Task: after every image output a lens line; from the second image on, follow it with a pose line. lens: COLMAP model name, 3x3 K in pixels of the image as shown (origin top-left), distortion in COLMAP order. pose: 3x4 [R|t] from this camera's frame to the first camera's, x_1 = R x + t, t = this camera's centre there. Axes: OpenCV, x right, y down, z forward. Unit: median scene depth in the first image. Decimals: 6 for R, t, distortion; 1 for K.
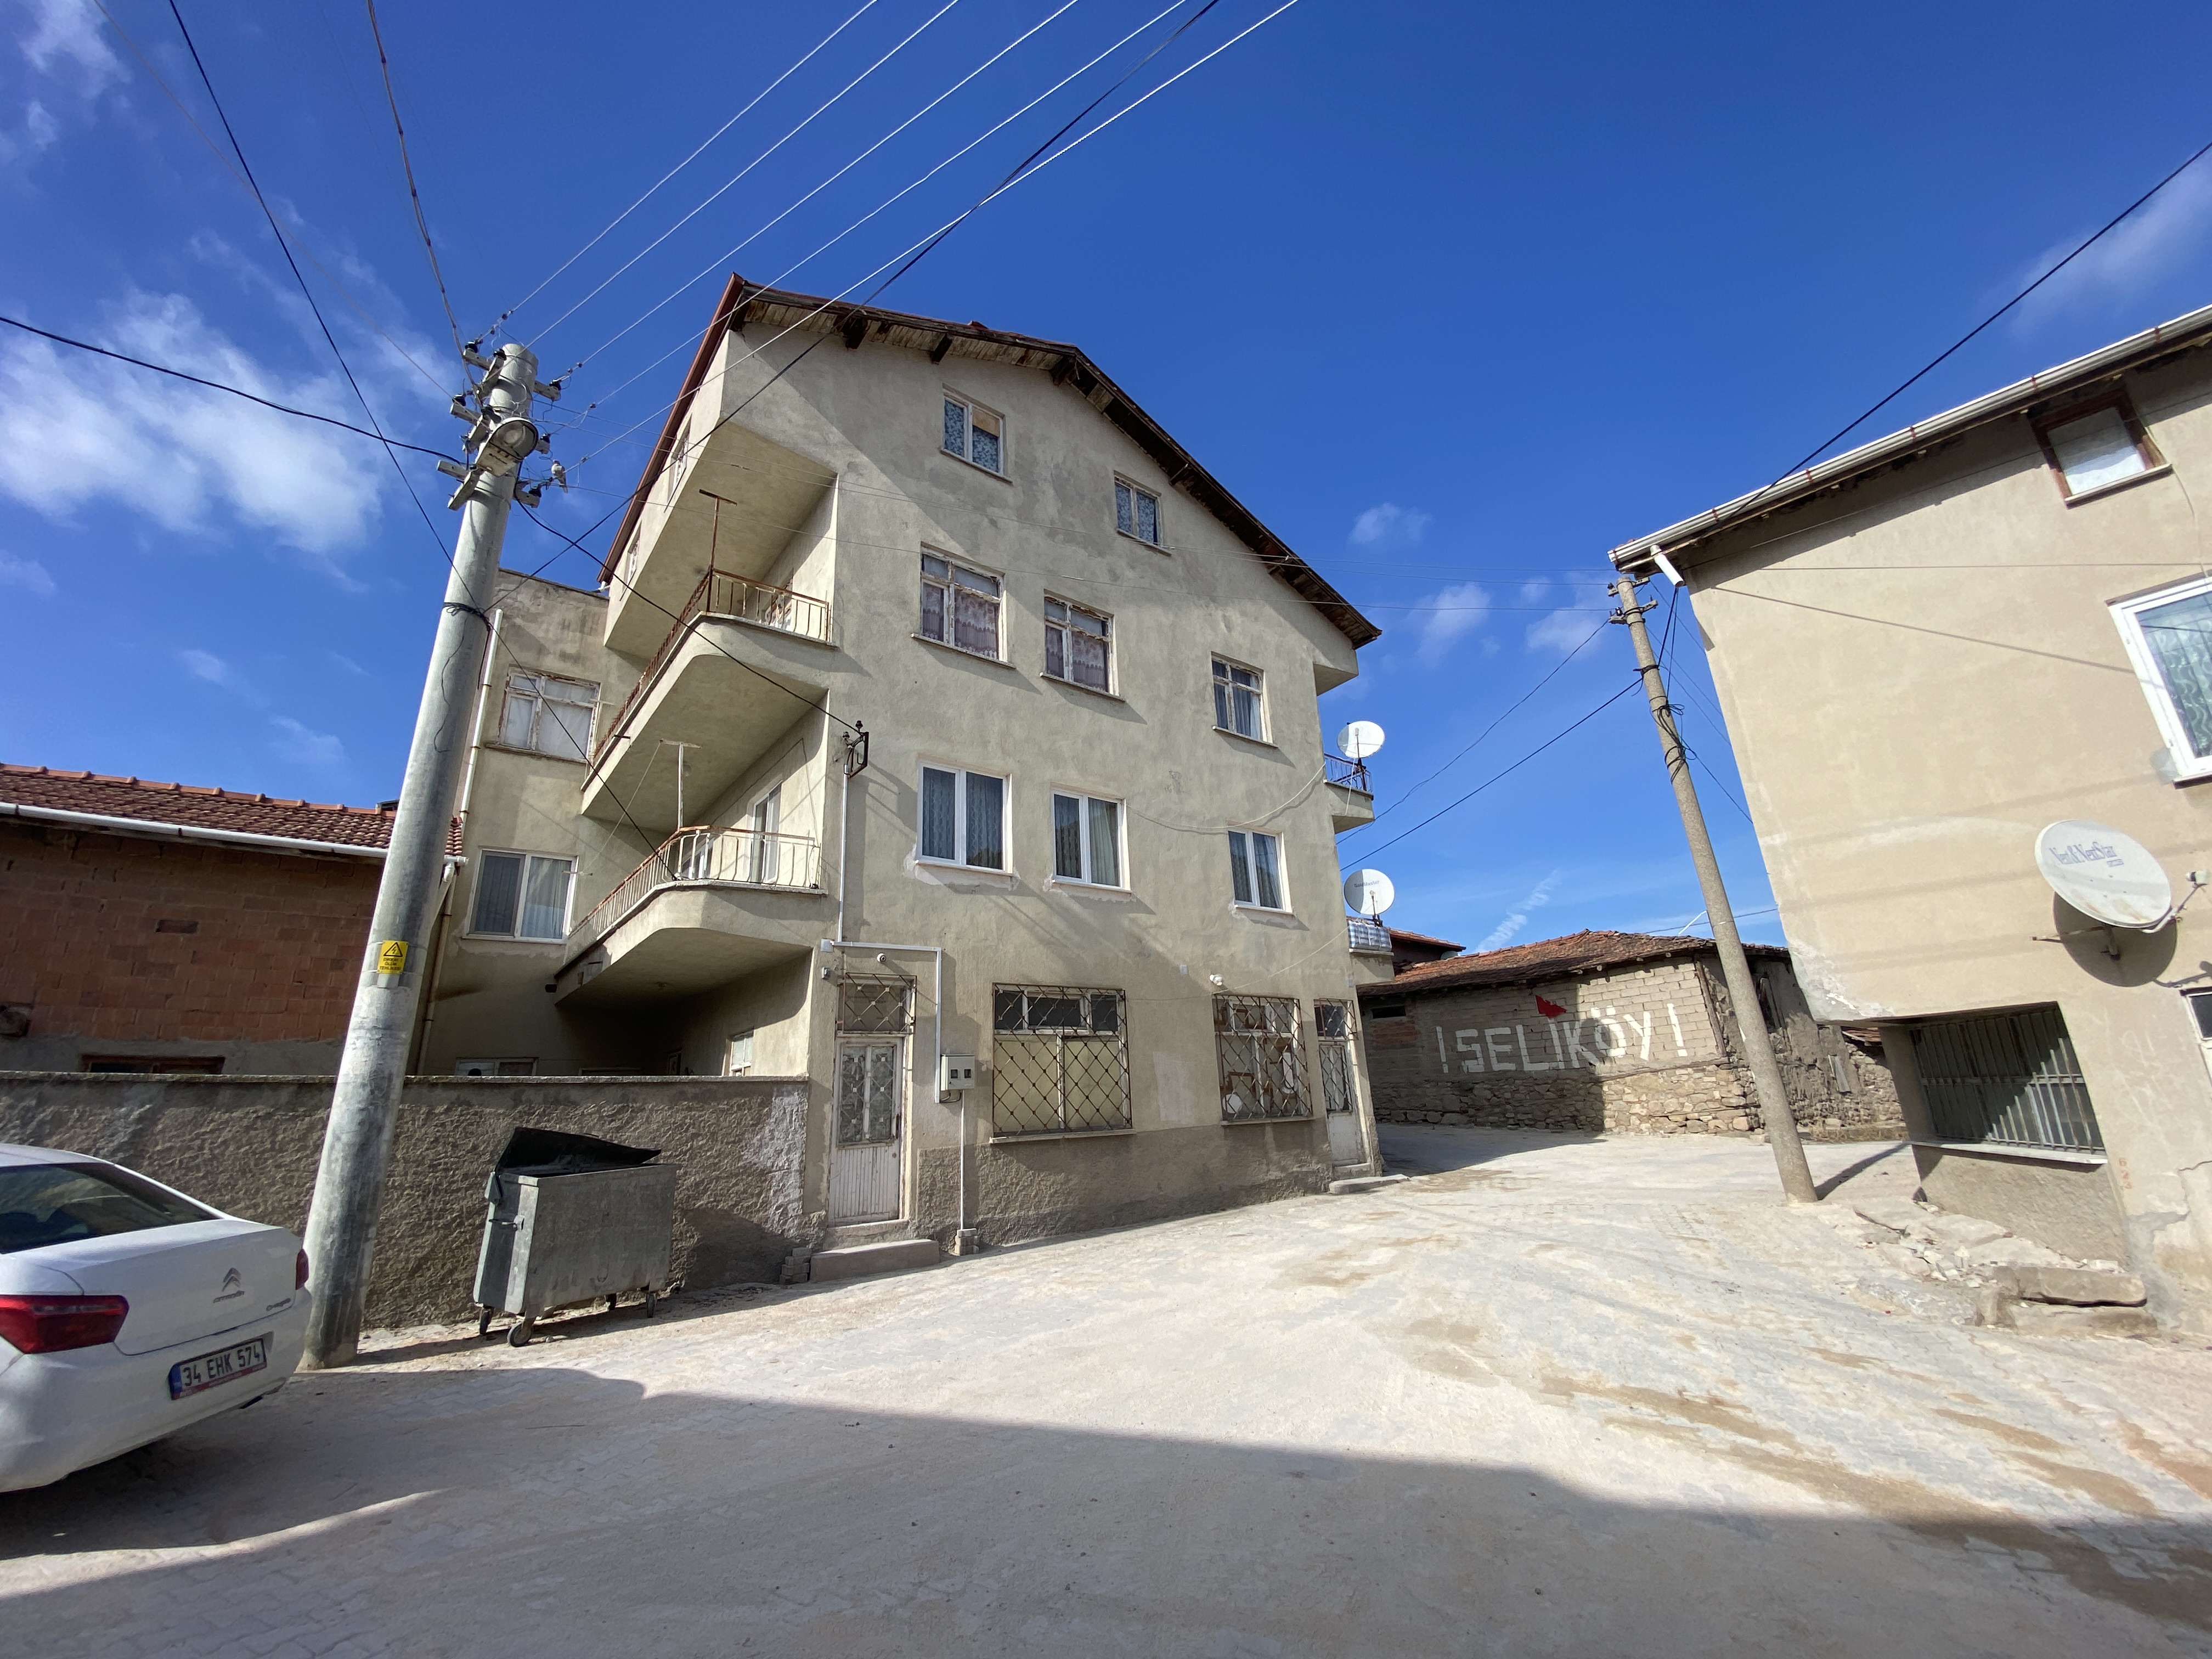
lens RADIAL K [[907.4, 0, 1111.3], [0, 907.4, 818.4], [0, 0, 1]] dist [0.030871, -0.026138]
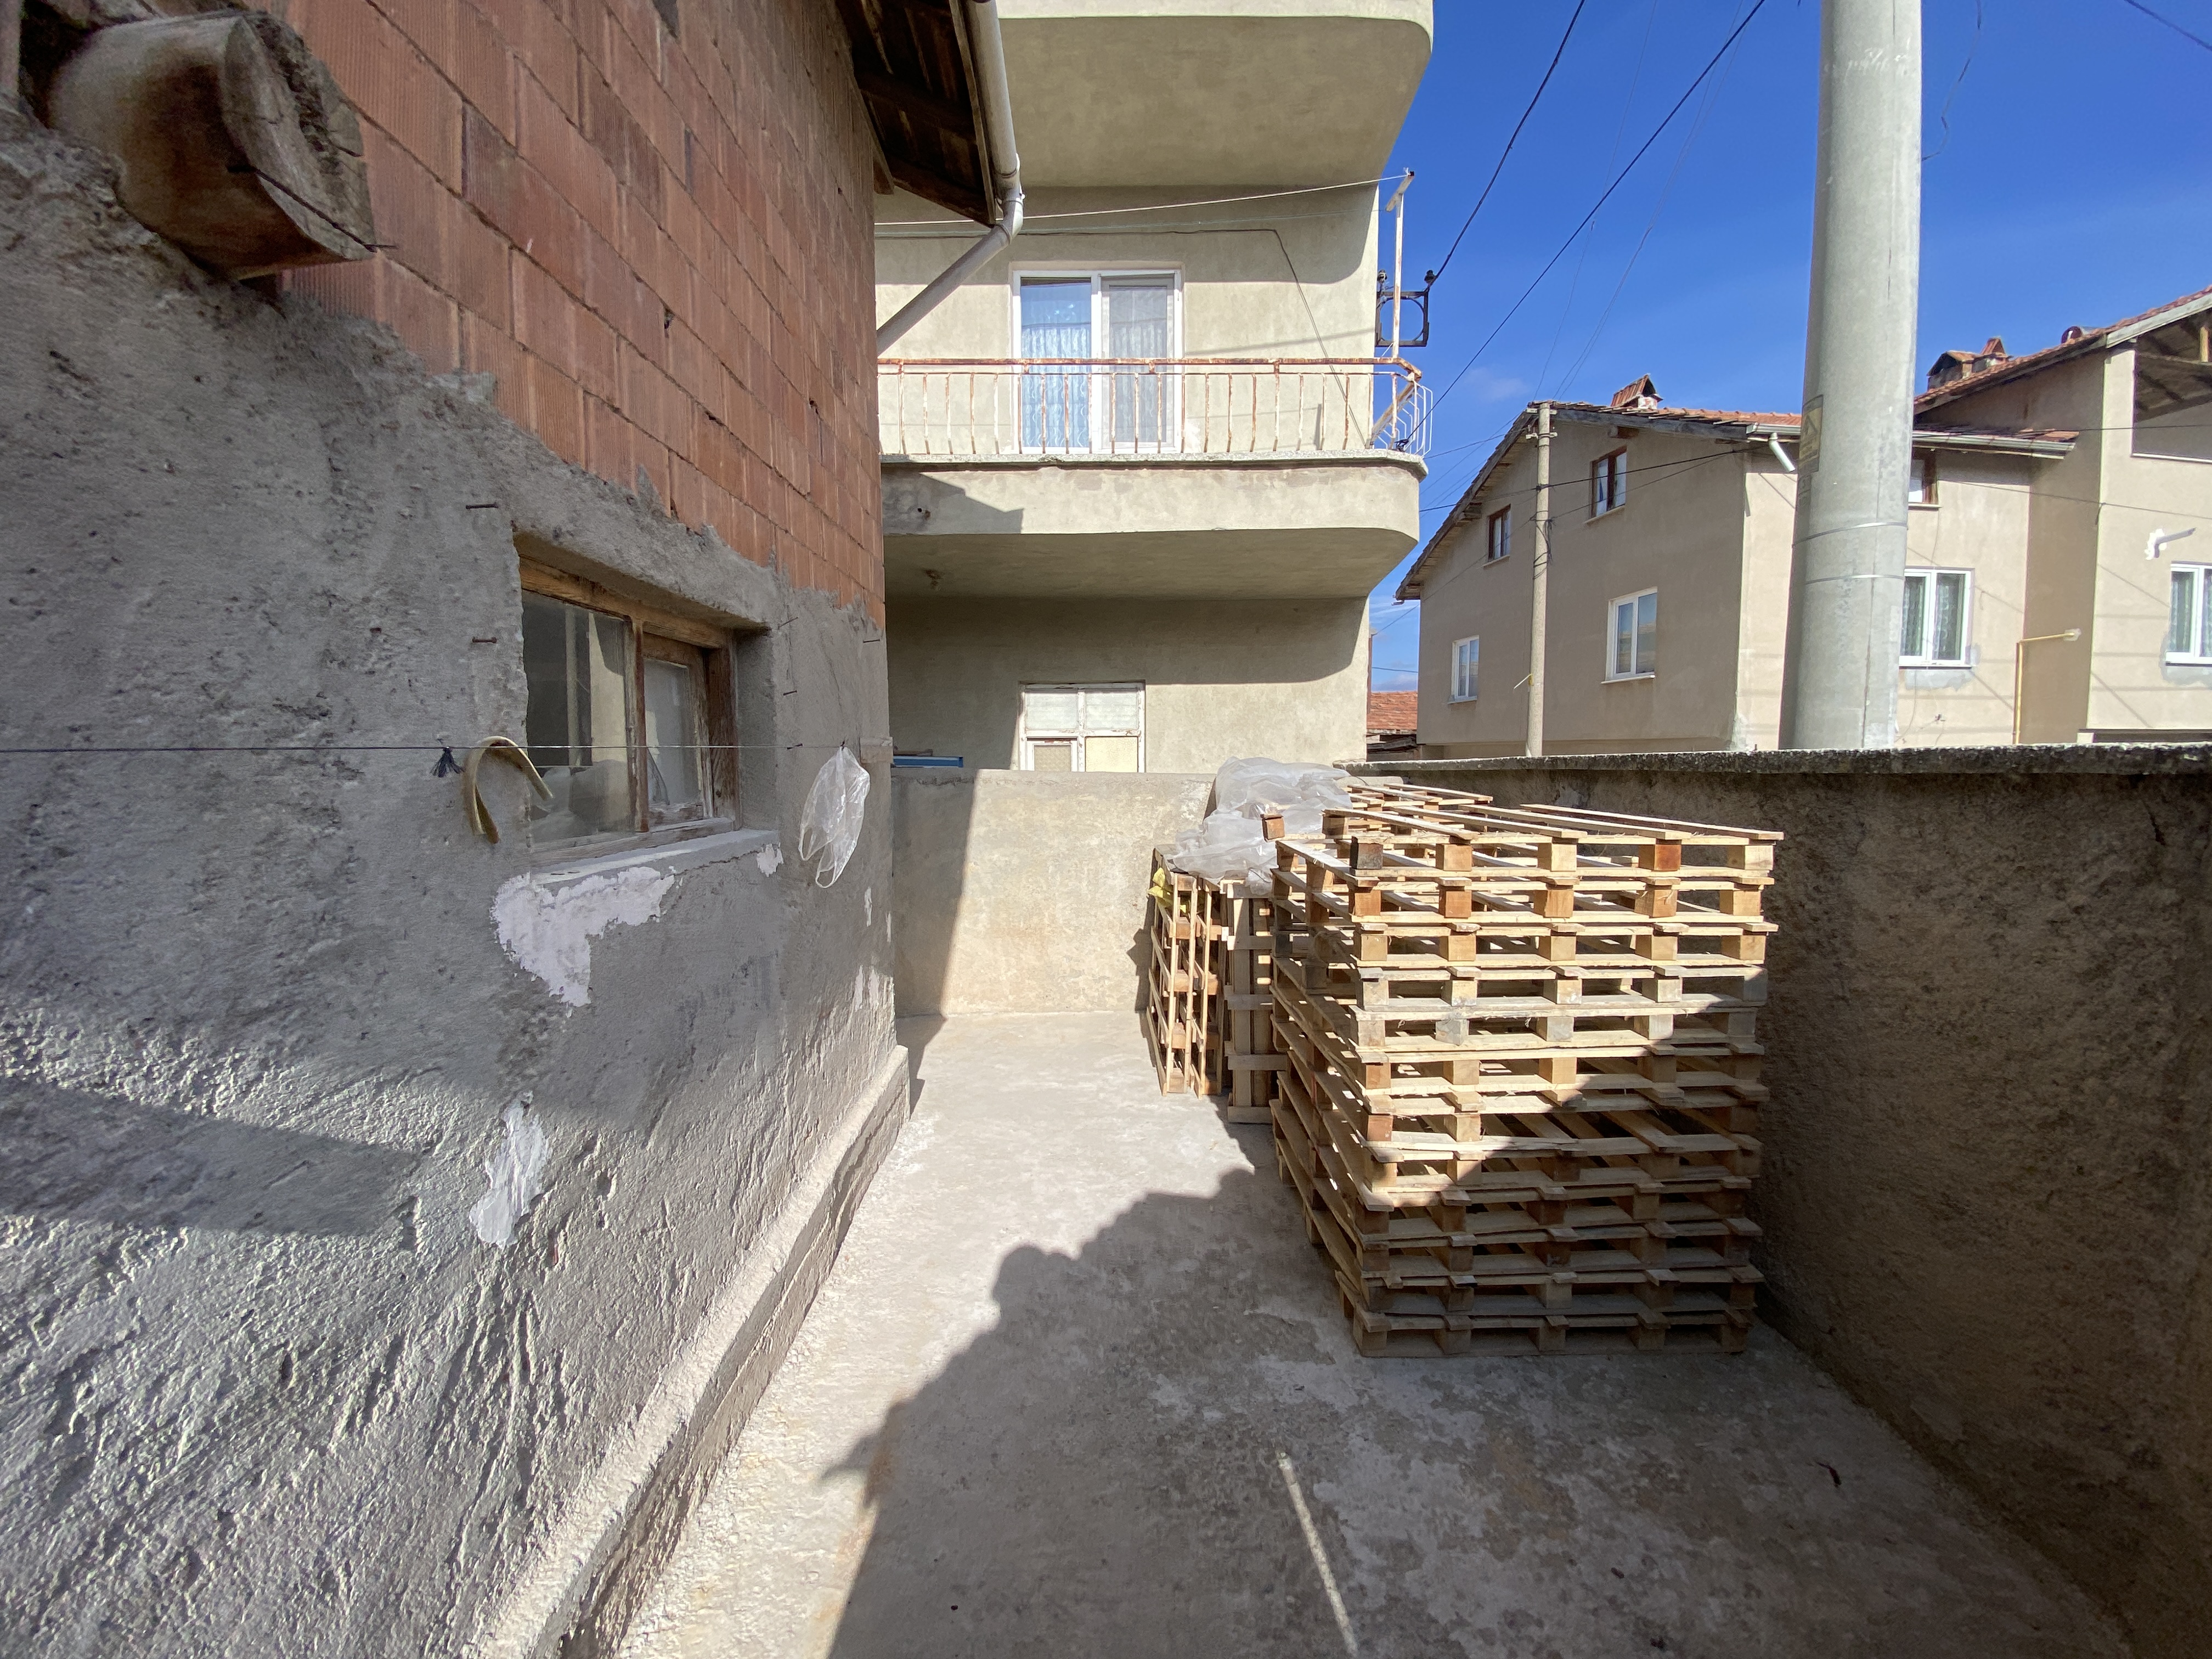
lens RADIAL K [[896.7, 0, 1102.4], [0, 896.7, 829.1], [0, 0, 1]] dist [0.016159, -0.018412]
pose [[0.620915, -0.013342, 0.783765, -0.899168], [-0.264402, 0.937696, 0.225427, 0.186377], [-0.737941, -0.347200, 0.578702, 0.591933]]
